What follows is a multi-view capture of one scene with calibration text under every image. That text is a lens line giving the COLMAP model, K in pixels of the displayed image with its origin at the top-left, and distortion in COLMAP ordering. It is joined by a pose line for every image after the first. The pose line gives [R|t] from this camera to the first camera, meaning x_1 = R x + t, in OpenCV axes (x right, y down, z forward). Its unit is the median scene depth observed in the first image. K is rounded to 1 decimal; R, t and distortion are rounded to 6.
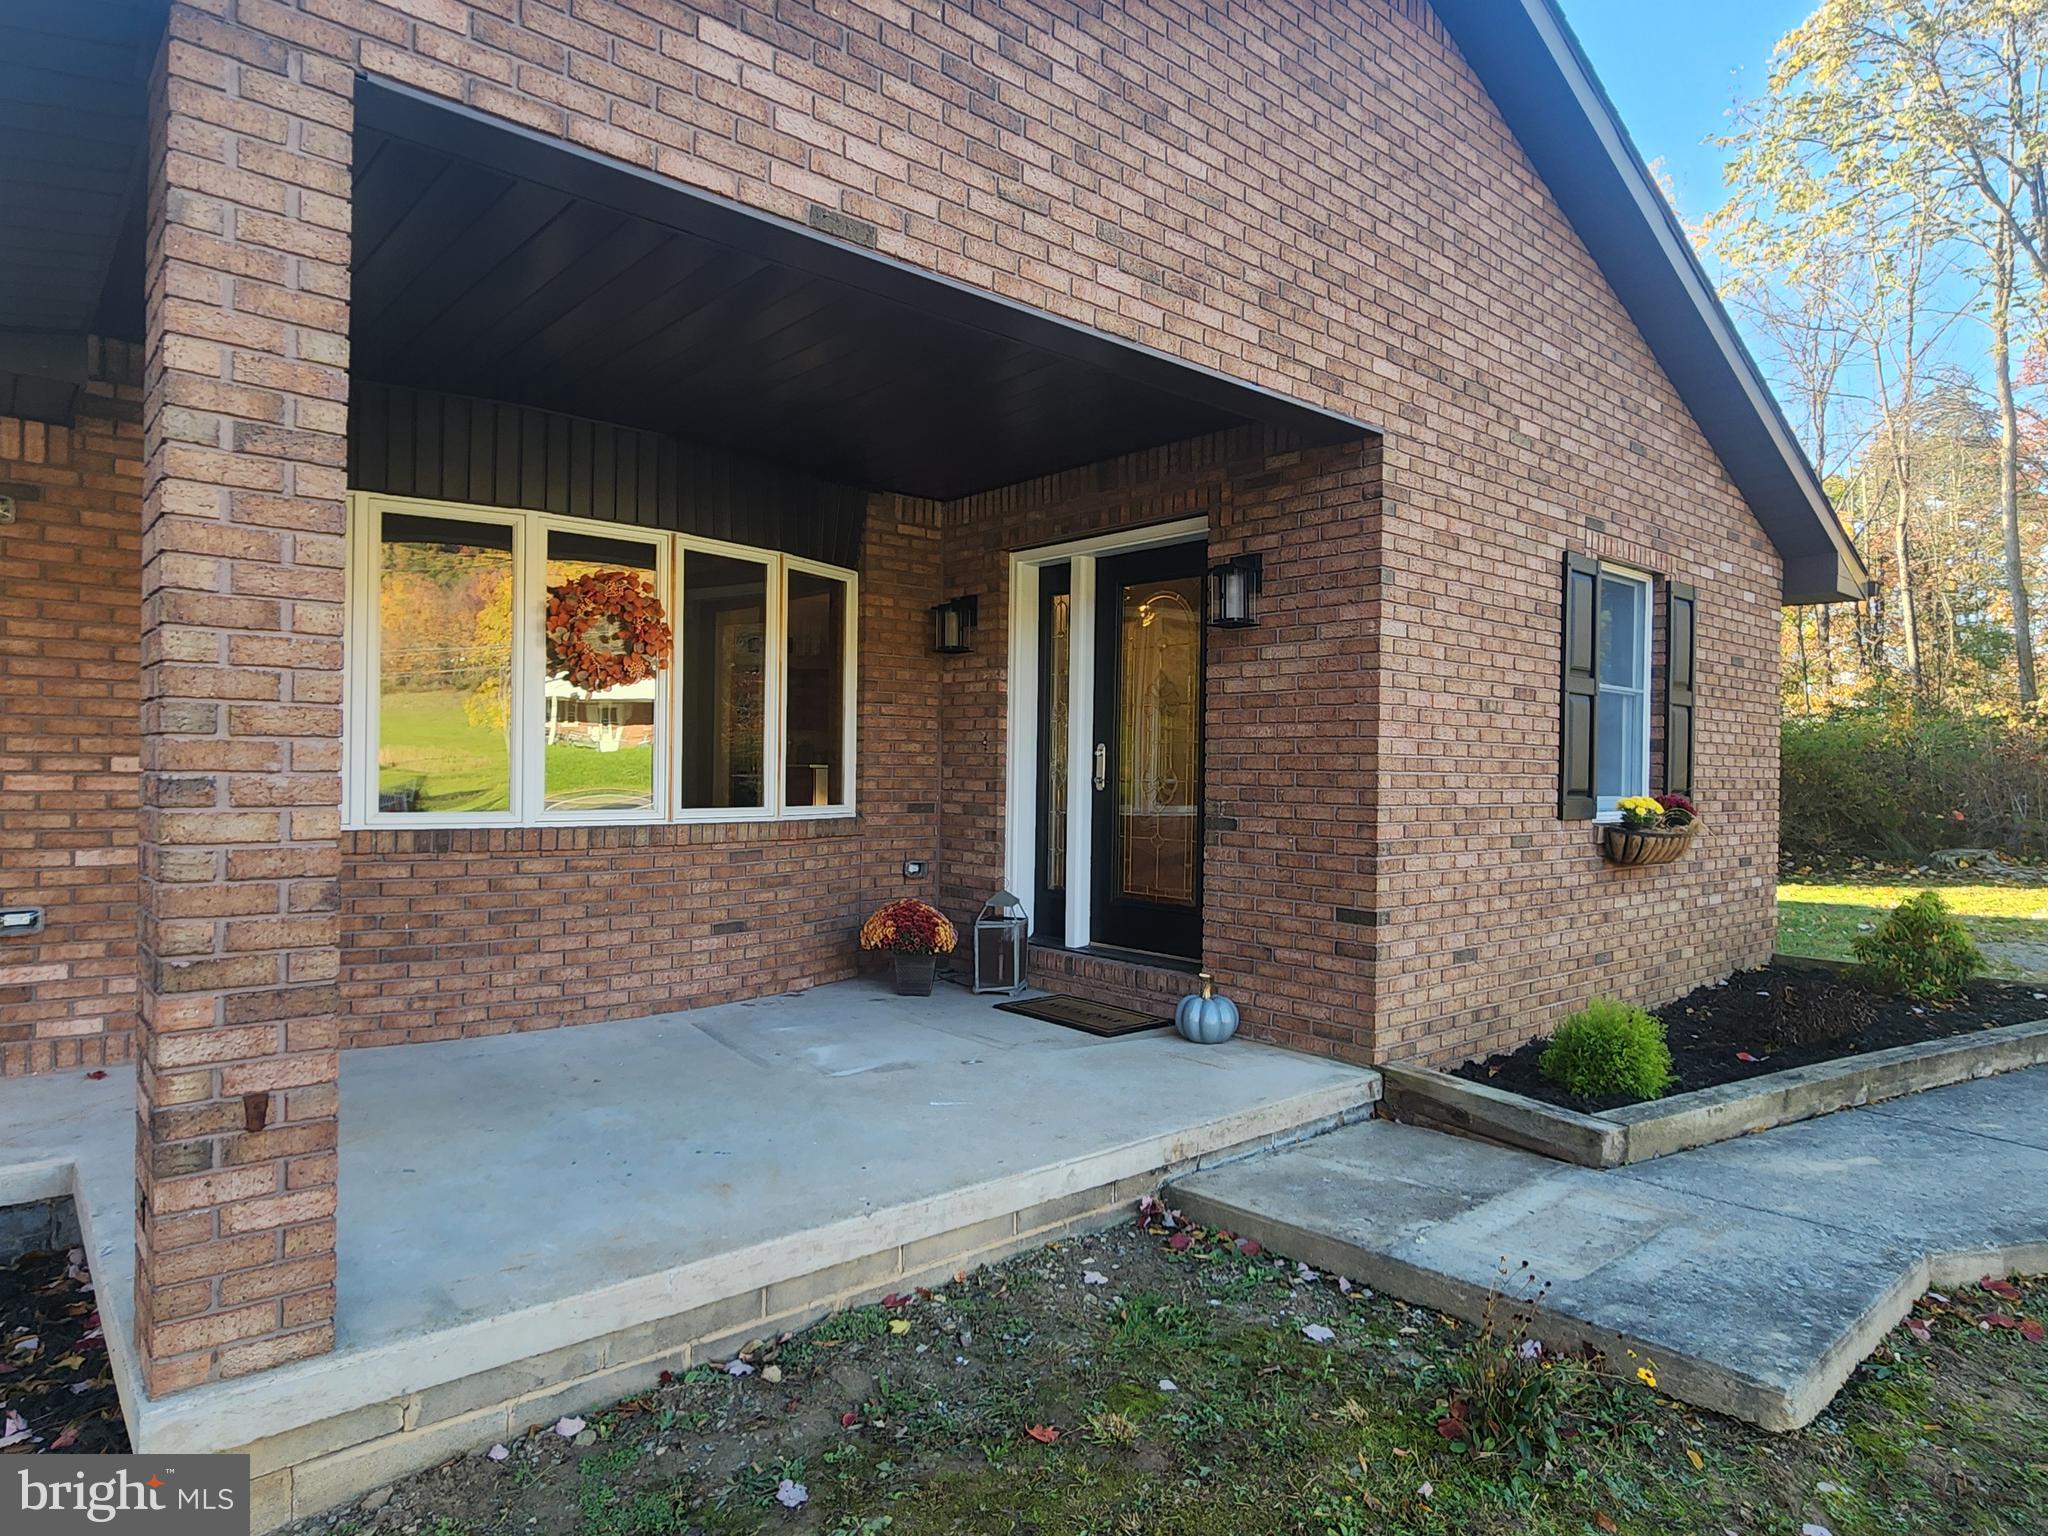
lens RADIAL K [[1210.4, 0, 1021.1], [0, 1210.4, 758.5], [0, 0, 1]] dist [0.002169, 0.000191]
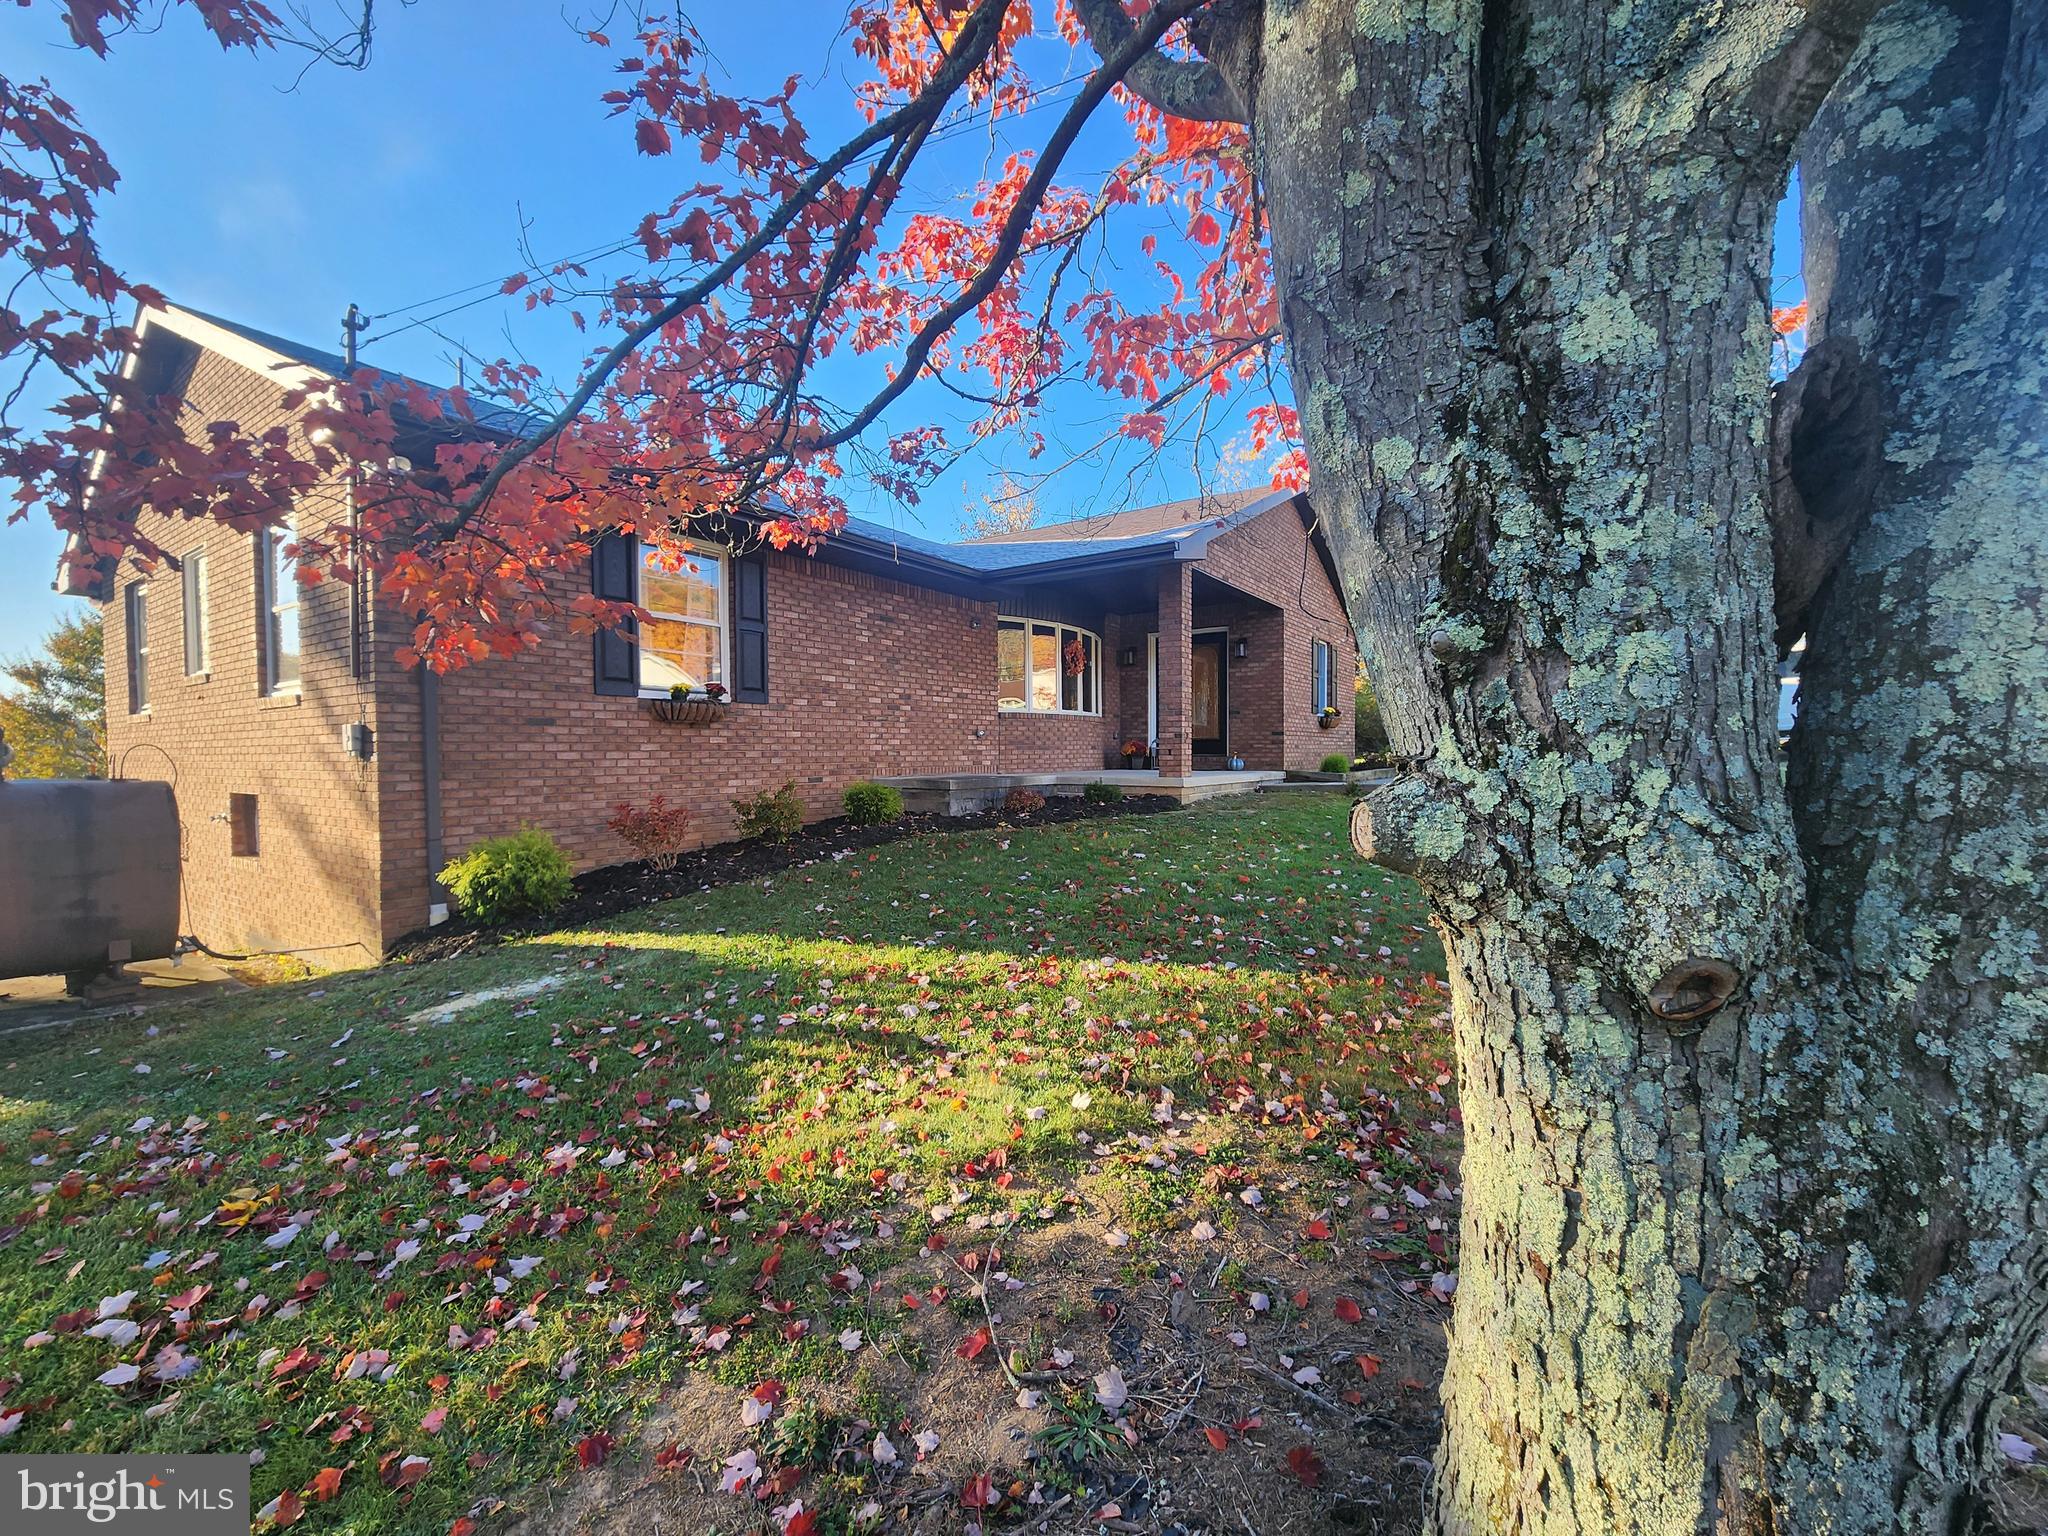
lens RADIAL K [[849.5, 0, 1024.0], [0, 849.5, 768.0], [0, 0, 1]] dist [-0.000229, 0.000857]
pose [[0.965620, -0.026265, 0.258628, -1.165593], [0.019494, 0.999398, 0.028709, 0.142384], [-0.259226, -0.022680, 0.965550, -1.359865]]
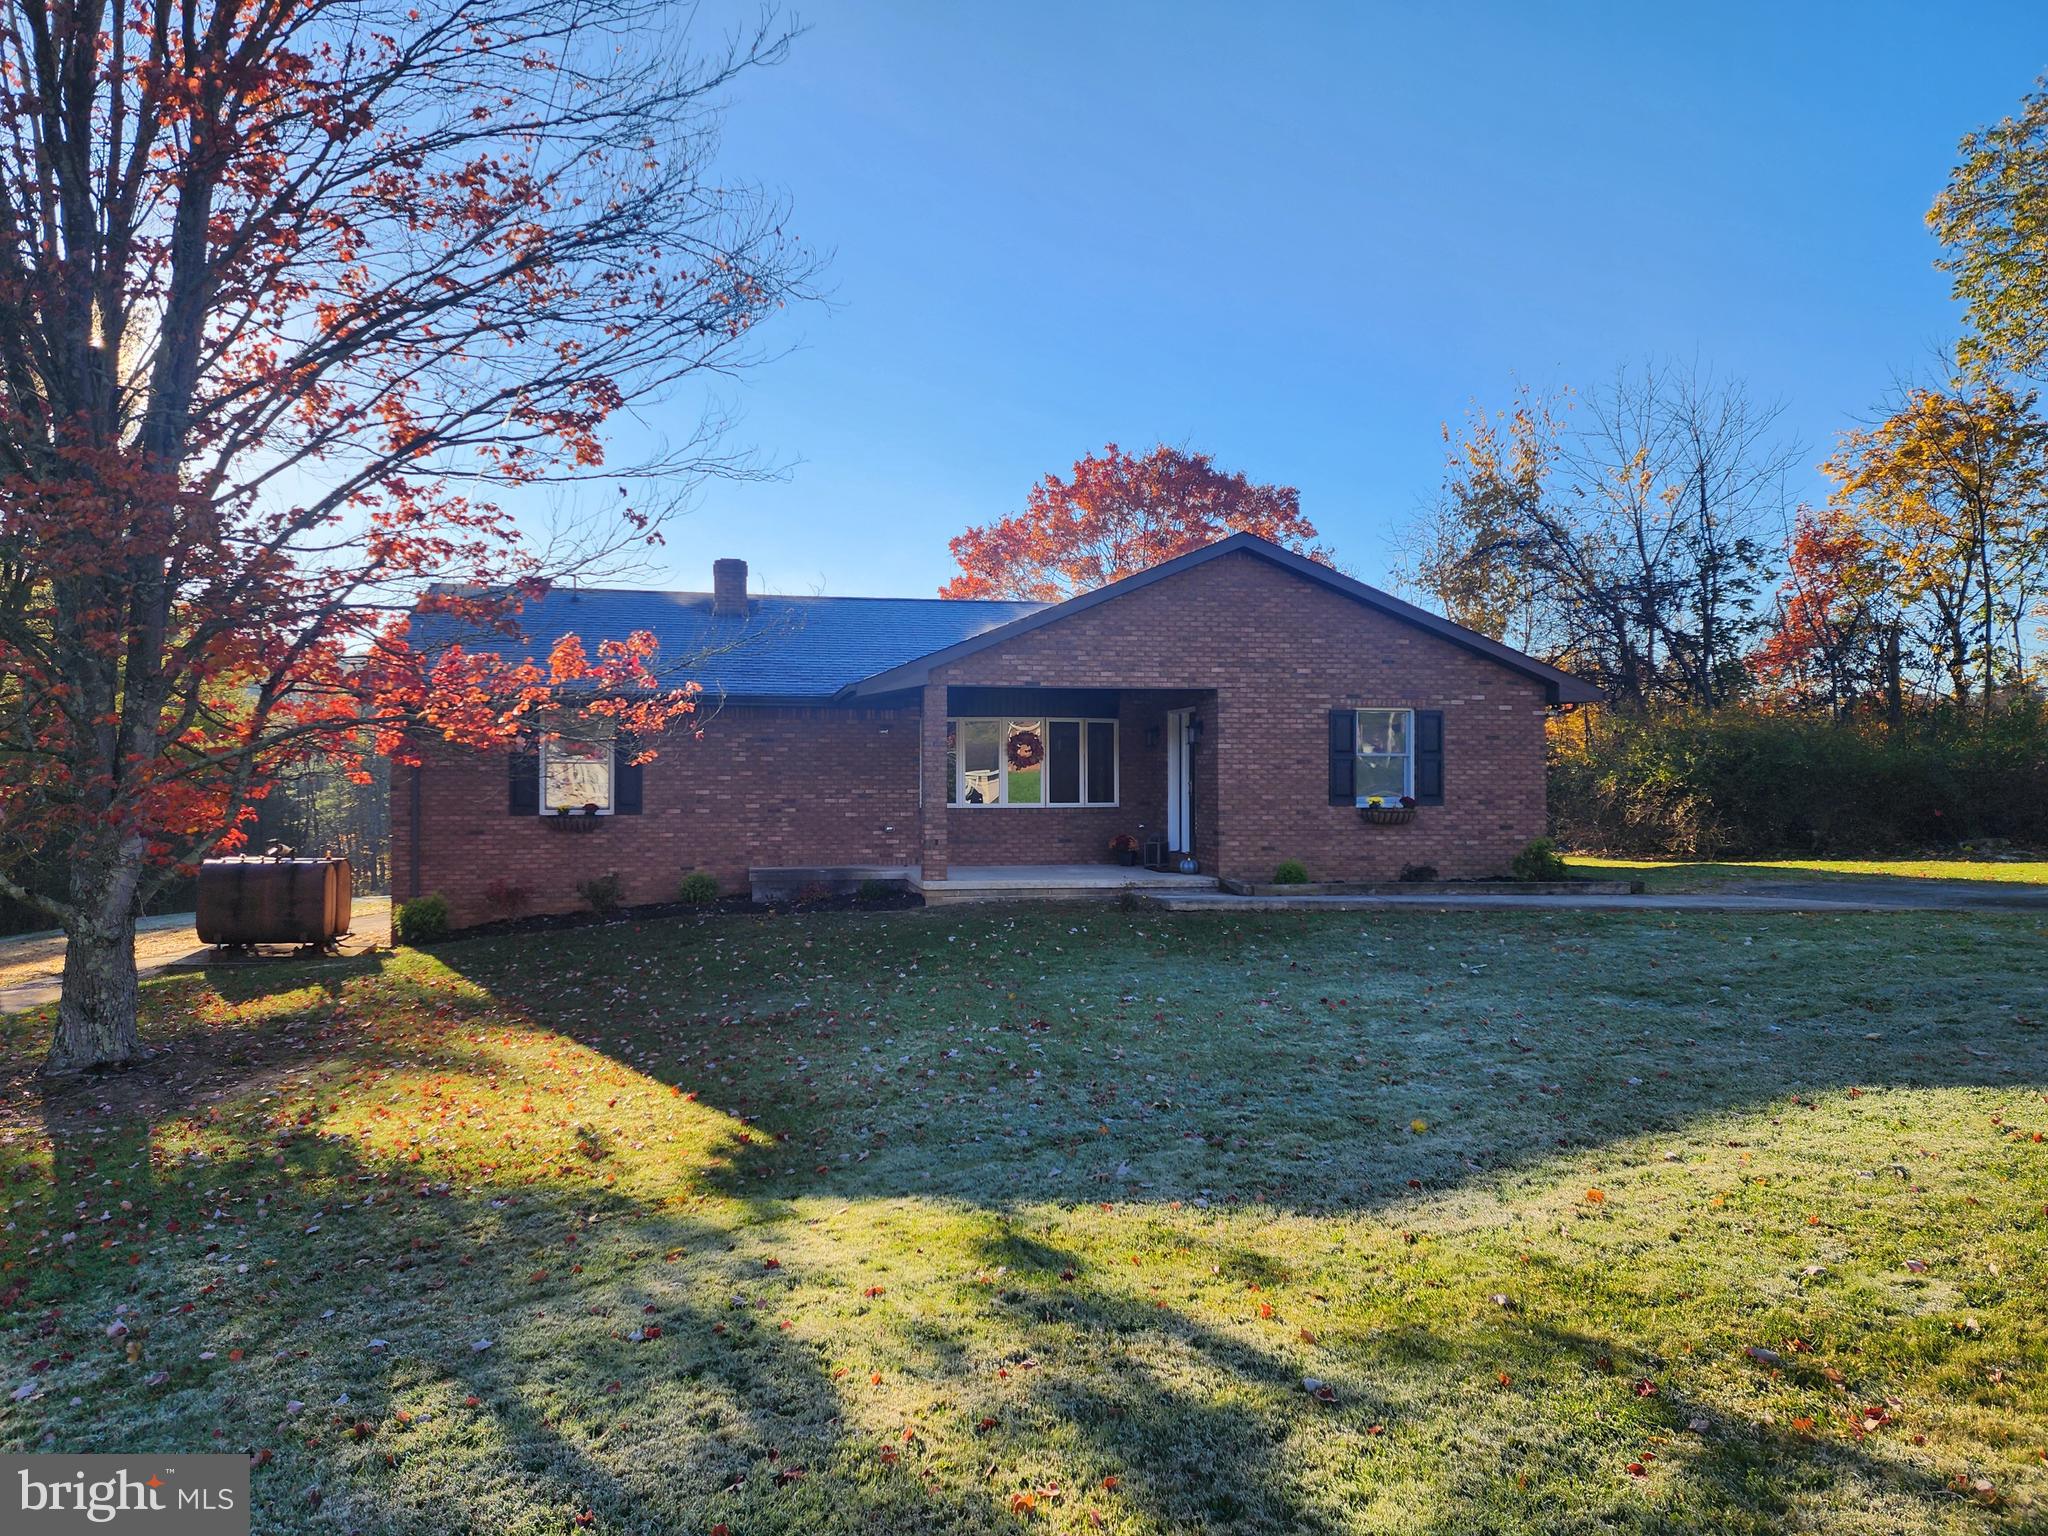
lens RADIAL K [[1410.0, 0, 986.2], [0, 1410.0, 755.1], [0, 0, 1]] dist [0.101606, -0.085254]
pose [[0.860050, -0.023500, -0.509667, 1.641943], [0.017074, 0.999705, -0.017283, -0.026141], [0.509923, 0.006162, 0.860198, -2.544525]]
